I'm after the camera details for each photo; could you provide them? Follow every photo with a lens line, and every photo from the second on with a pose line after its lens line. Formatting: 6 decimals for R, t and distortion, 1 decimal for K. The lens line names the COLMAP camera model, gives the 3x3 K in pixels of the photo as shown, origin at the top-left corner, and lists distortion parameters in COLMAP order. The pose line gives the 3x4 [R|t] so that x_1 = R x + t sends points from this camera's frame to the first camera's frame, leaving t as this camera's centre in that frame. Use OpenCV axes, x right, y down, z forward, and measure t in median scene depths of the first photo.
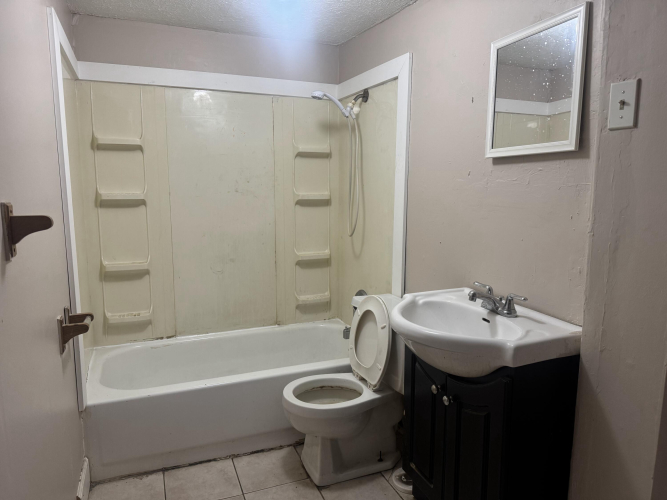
lens RADIAL K [[473.5, 0, 340.0], [0, 473.5, 244.5], [0, 0, 1]] dist [0.072633, -0.063655]
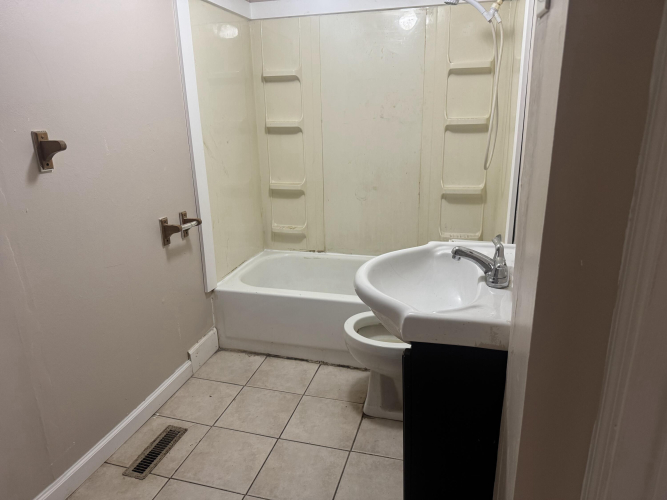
lens RADIAL K [[473.5, 0, 337.6], [0, 473.5, 244.5], [0, 0, 1]] dist [0.072633, -0.063655]
pose [[0.786203, 0.147360, -0.600142, 0.361446], [-0.052910, 0.983638, 0.172211, -0.019332], [0.615699, -0.103639, 0.781136, 0.157471]]
